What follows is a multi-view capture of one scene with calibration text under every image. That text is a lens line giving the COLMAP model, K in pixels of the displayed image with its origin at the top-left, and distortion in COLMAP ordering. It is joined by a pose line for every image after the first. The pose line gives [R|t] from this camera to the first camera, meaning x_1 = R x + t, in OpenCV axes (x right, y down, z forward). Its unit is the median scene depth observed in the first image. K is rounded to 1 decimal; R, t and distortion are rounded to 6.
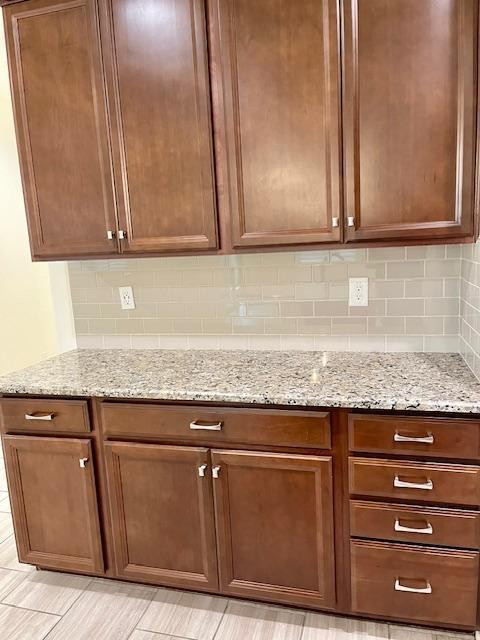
lens RADIAL K [[483.1, 0, 245.7], [0, 483.1, 323.1], [0, 0, 1]] dist [0.049833, -0.037771]
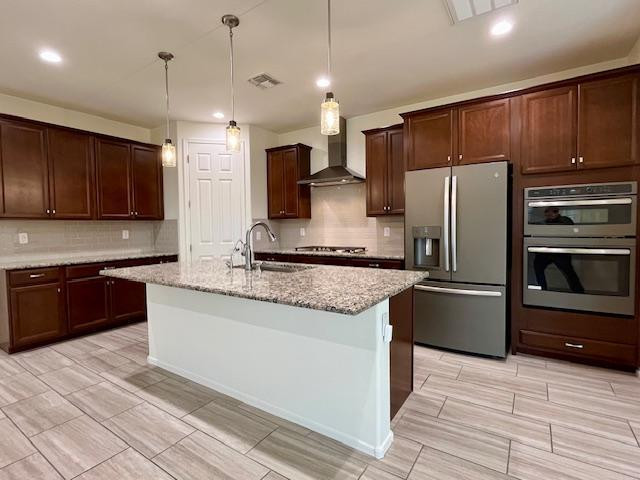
lens RADIAL K [[321.8, 0, 318.6], [0, 321.8, 237.9], [0, 0, 1]] dist [-0.003149, 0.000490]
pose [[0.314490, 0.008502, 0.949223, -1.624323], [0.155415, 0.986006, -0.060322, 0.337128], [-0.936452, 0.166494, 0.308767, -1.050211]]
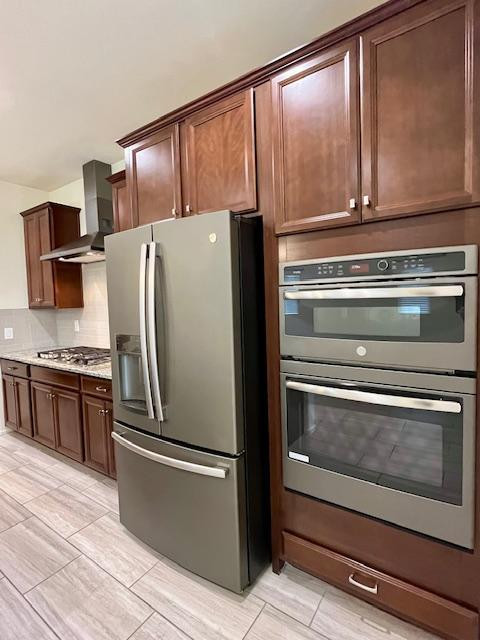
lens RADIAL K [[321.8, 0, 242.7], [0, 321.8, 318.0], [0, 0, 1]] dist [-0.003149, 0.000490]
pose [[0.324231, -0.015862, 0.945845, -0.629812], [0.170654, 0.984436, -0.041990, 0.312684], [-0.930458, 0.175027, 0.321892, -1.685311]]
